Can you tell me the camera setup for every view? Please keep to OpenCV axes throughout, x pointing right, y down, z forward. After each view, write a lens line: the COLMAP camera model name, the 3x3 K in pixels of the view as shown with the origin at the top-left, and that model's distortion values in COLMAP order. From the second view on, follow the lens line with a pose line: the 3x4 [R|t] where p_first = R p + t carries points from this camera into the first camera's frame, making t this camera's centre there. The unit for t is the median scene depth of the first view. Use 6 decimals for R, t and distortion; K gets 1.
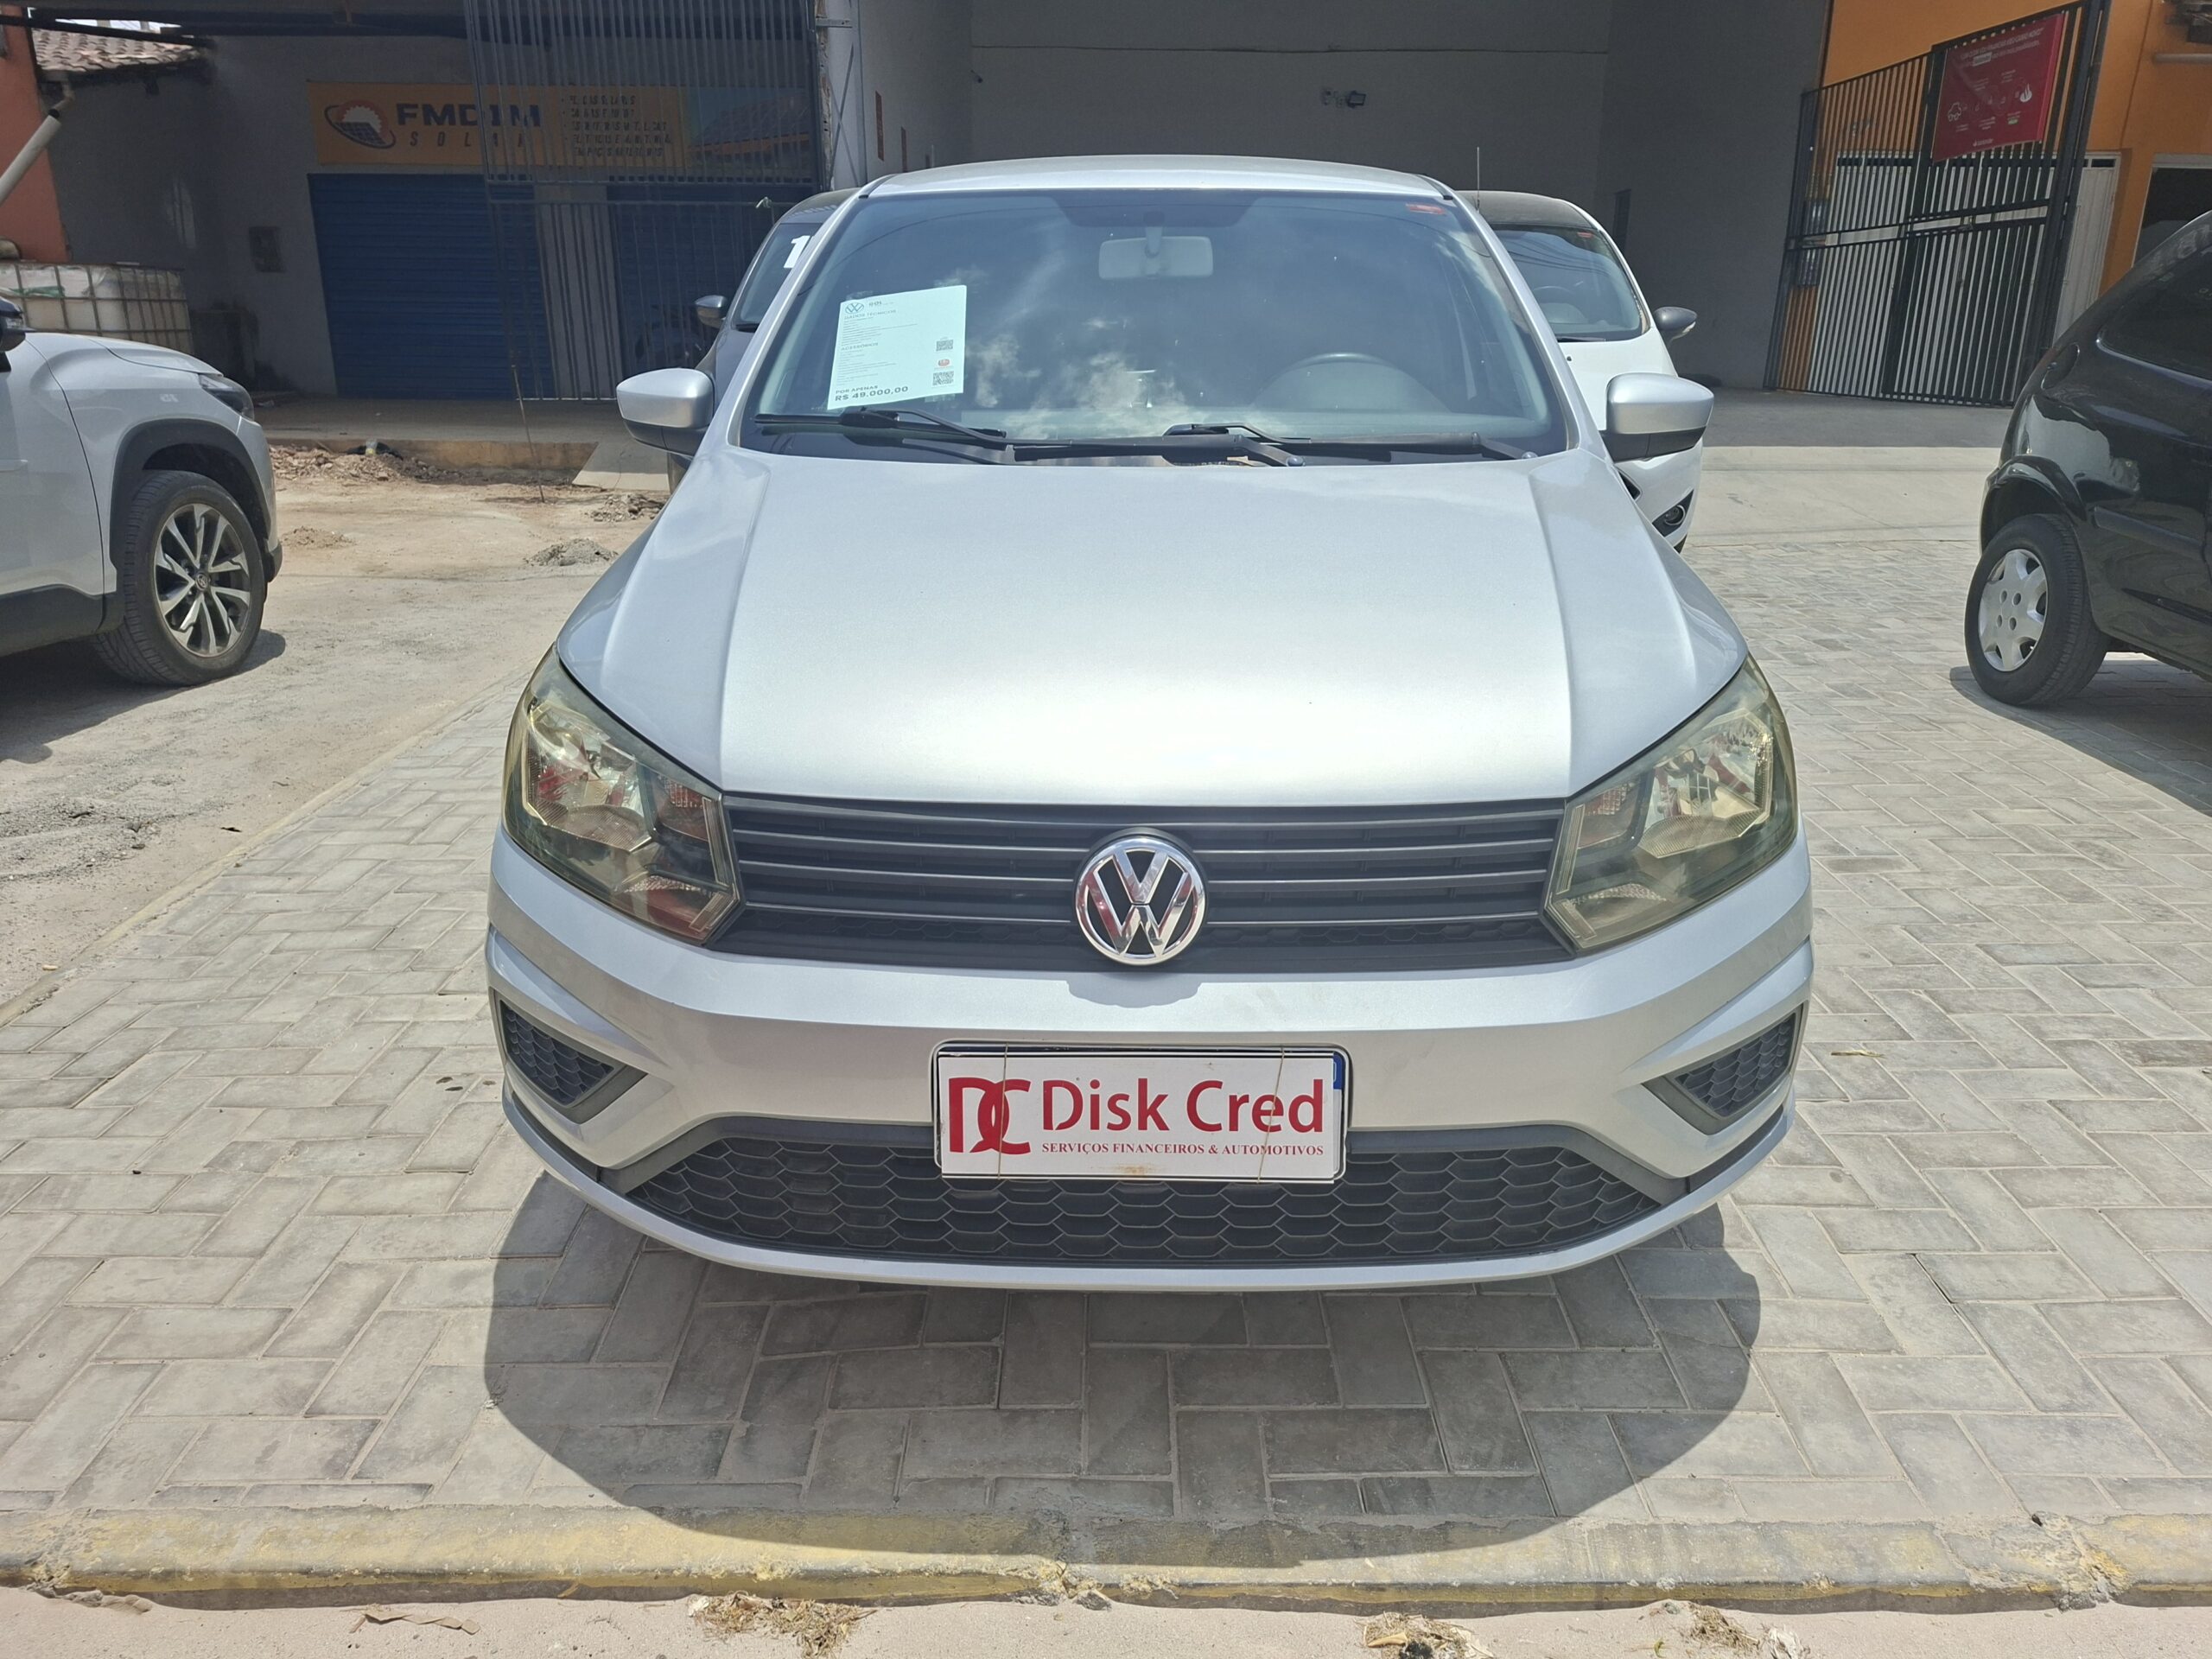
lens RADIAL K [[1542.9, 0, 1126.5], [0, 1542.9, 815.4], [0, 0, 1]] dist [0.051719, -0.047673]
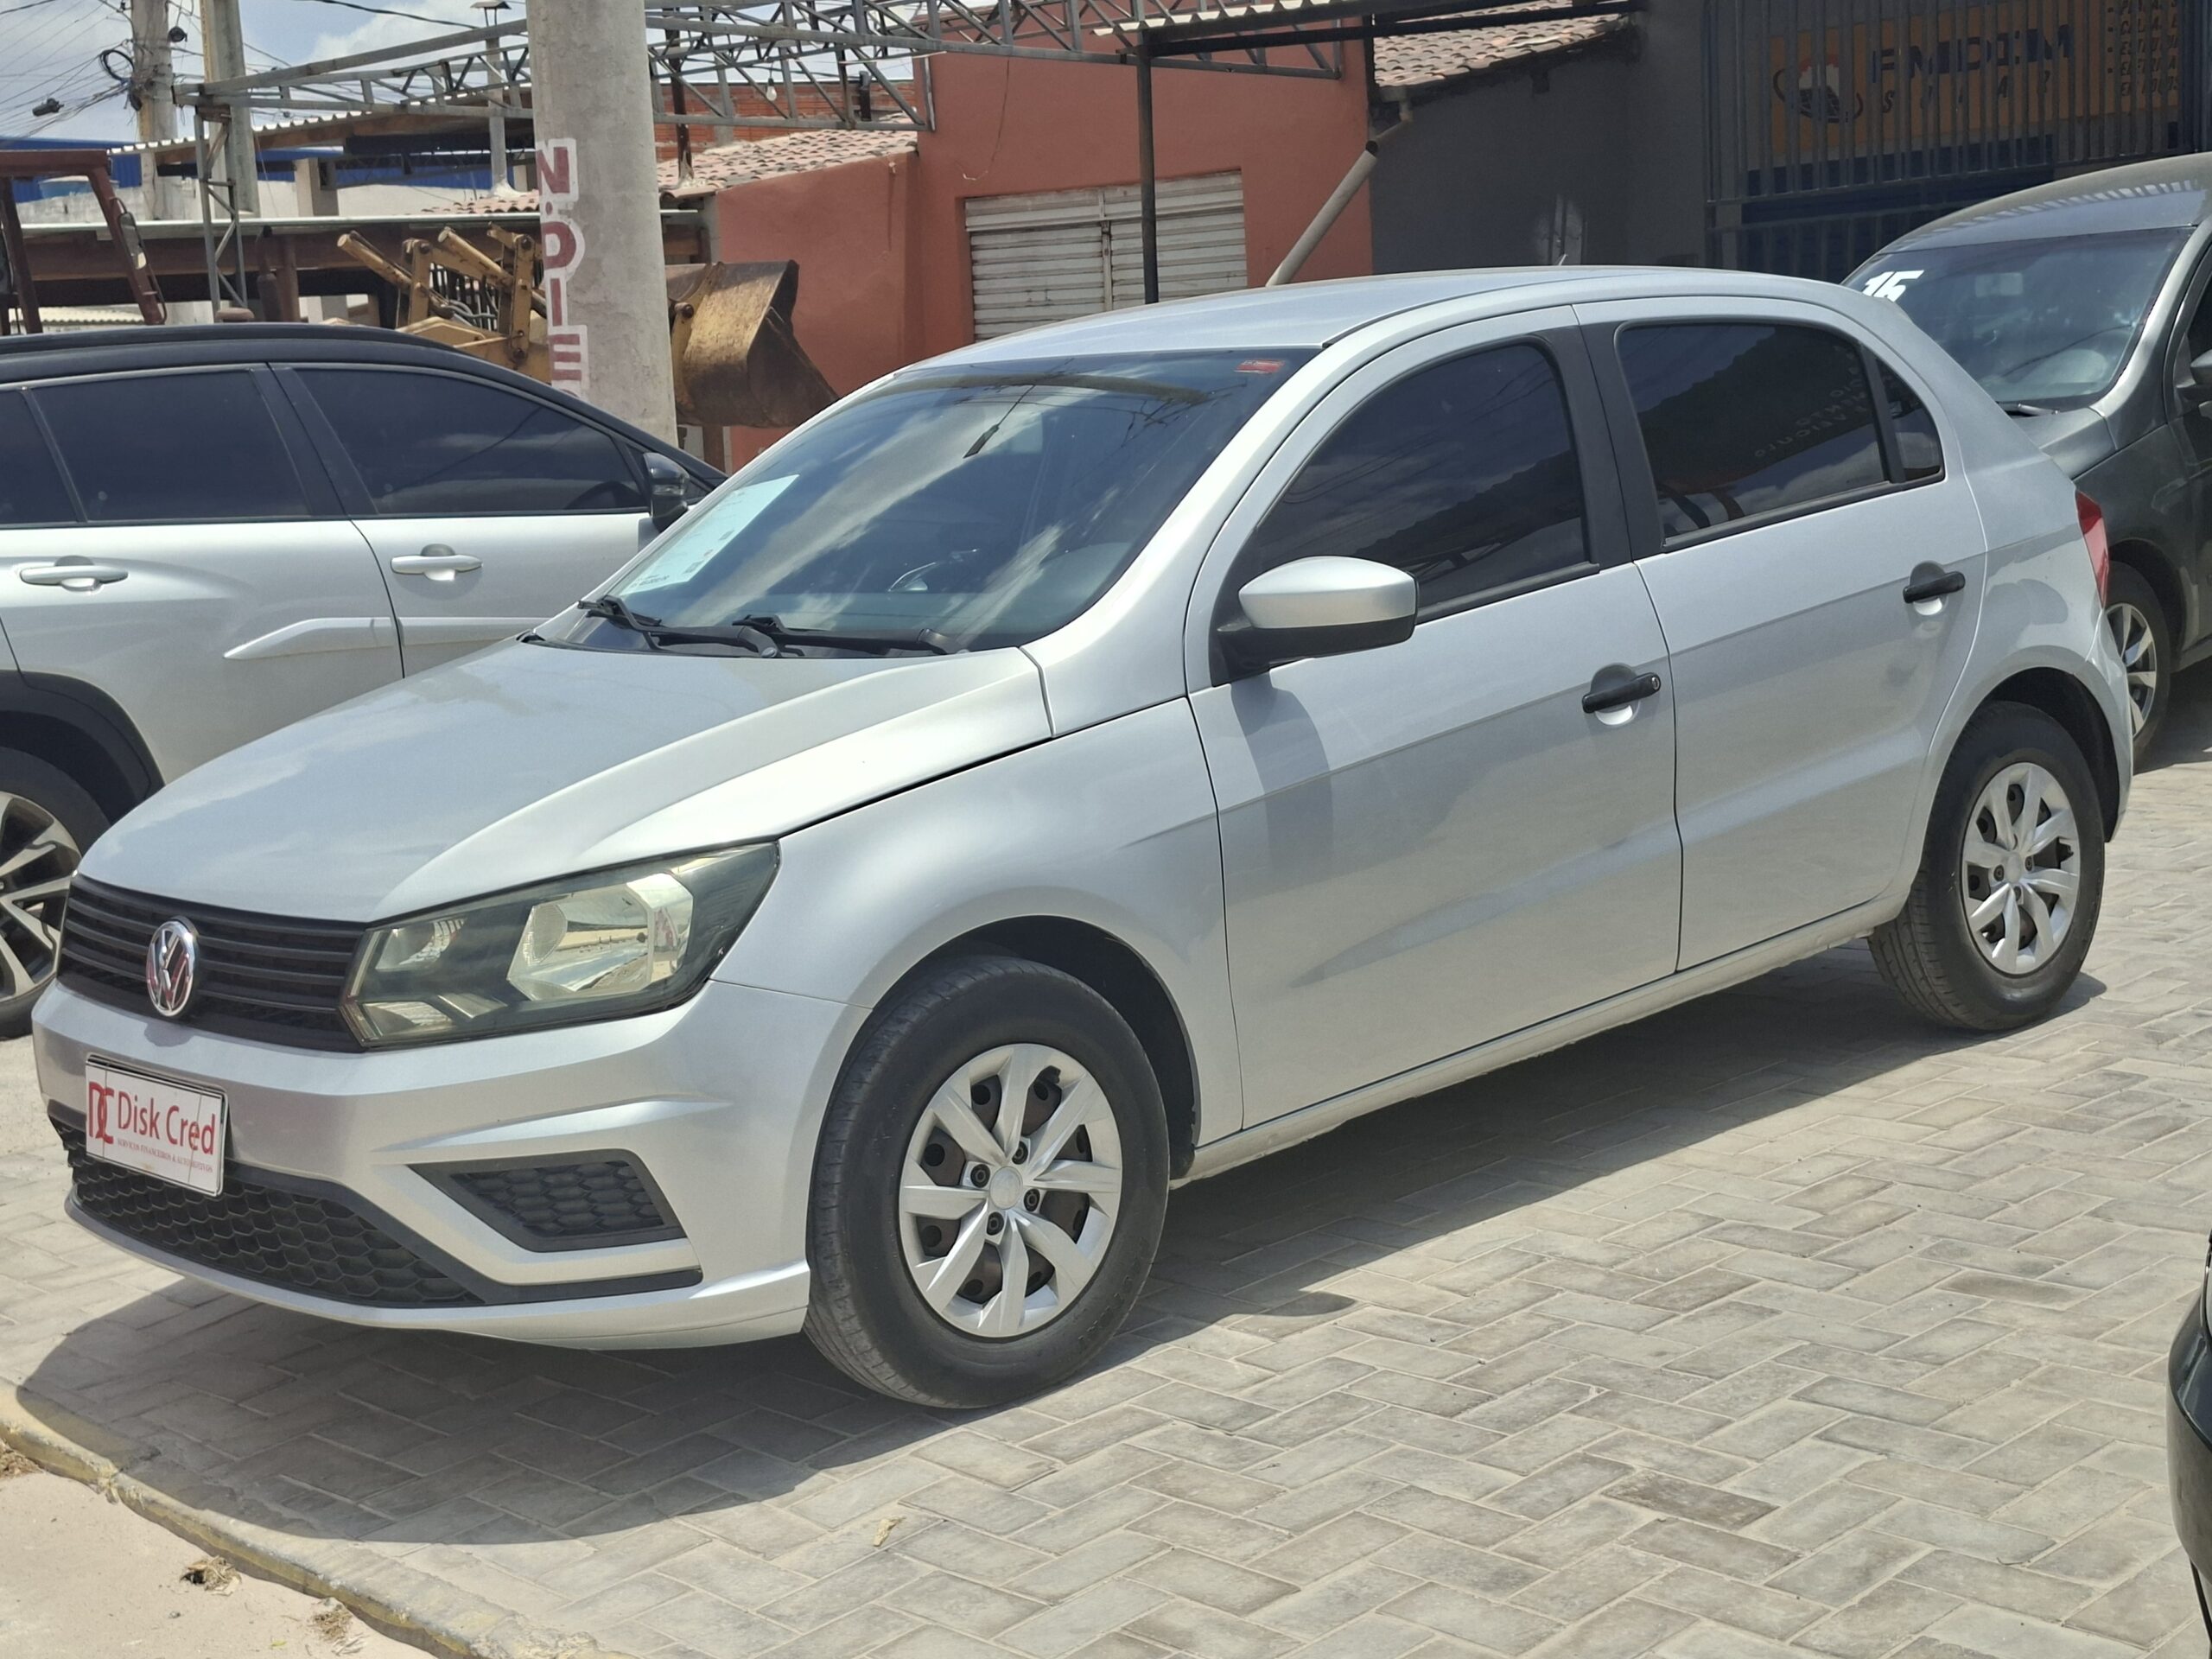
lens RADIAL K [[3051.1, 0, 1136.2], [0, 3051.1, 866.8], [0, 0, 1]] dist [0.100329, 0.000000]
pose [[0.689896, 0.068679, -0.720643, 1.757941], [-0.162587, 0.984757, -0.061801, -0.003183], [0.705414, 0.159804, 0.690546, -0.211090]]
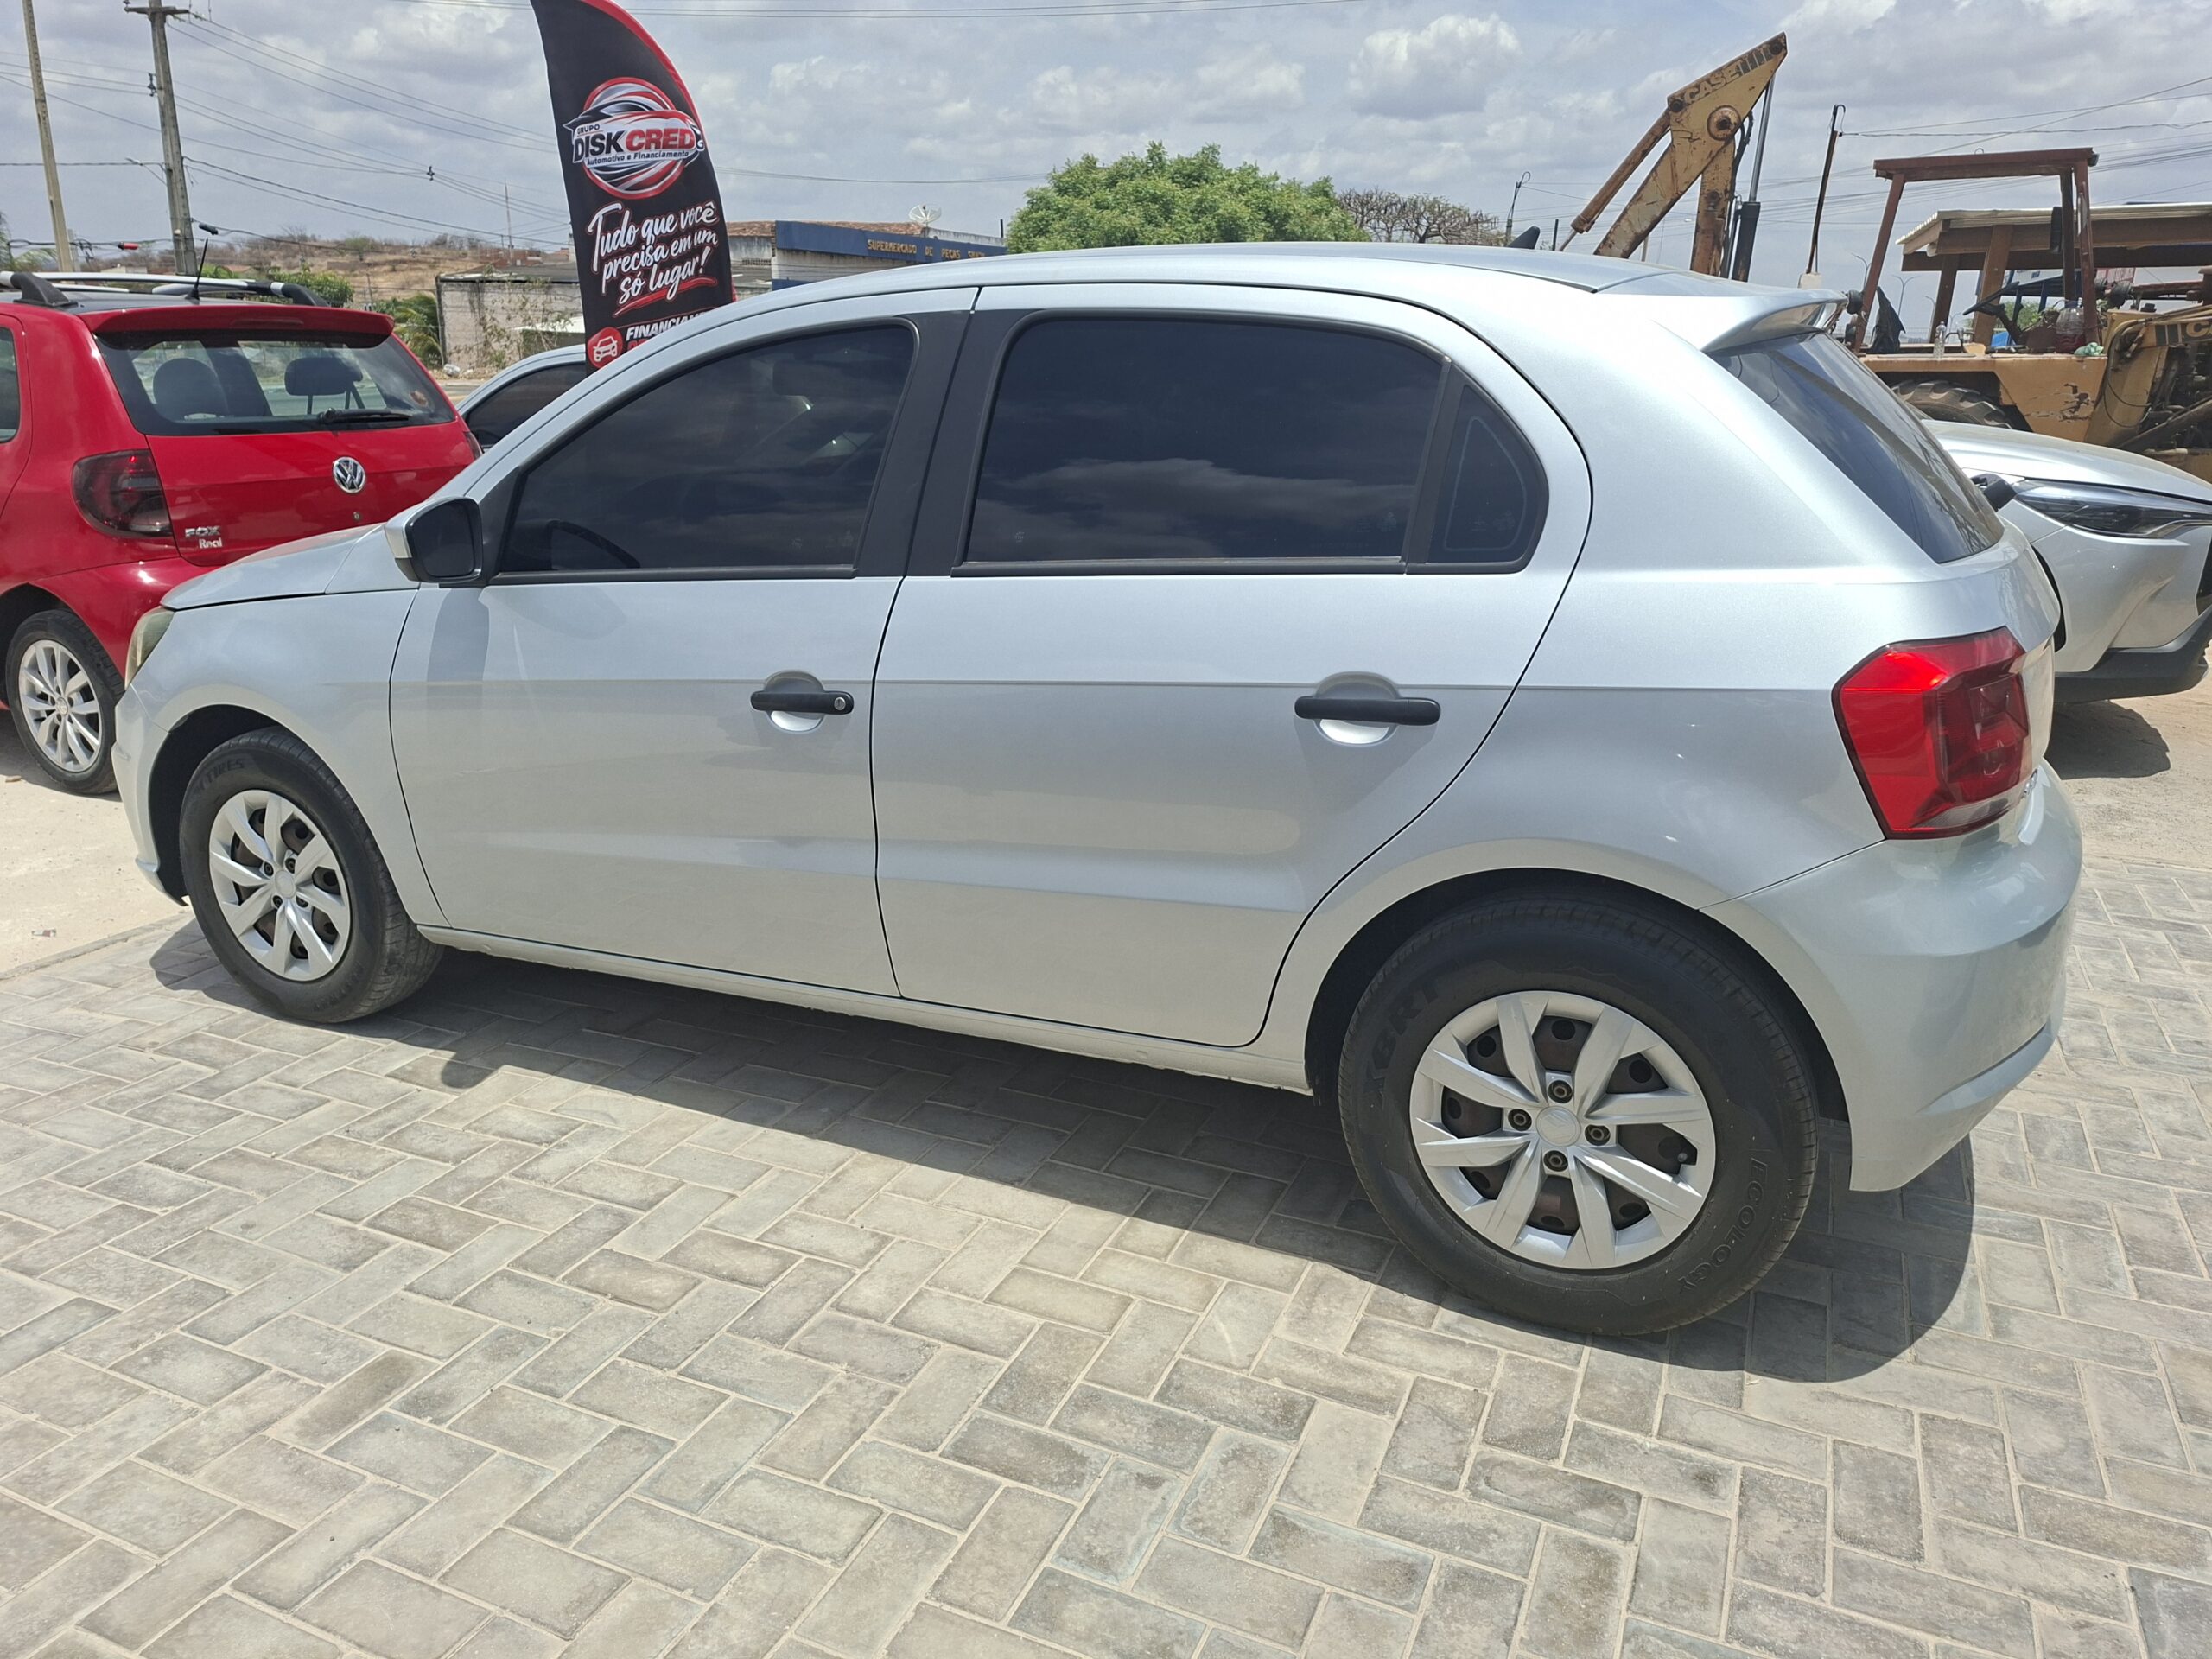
lens RADIAL K [[1542.9, 0, 1101.1], [0, 1542.9, 816.4], [0, 0, 1]] dist [0.051719, -0.047673]
pose [[-0.418311, 0.254004, -0.872065, 1.284813], [-0.292036, 0.871514, 0.393927, -0.744219], [0.860076, 0.419458, -0.290386, 2.082051]]
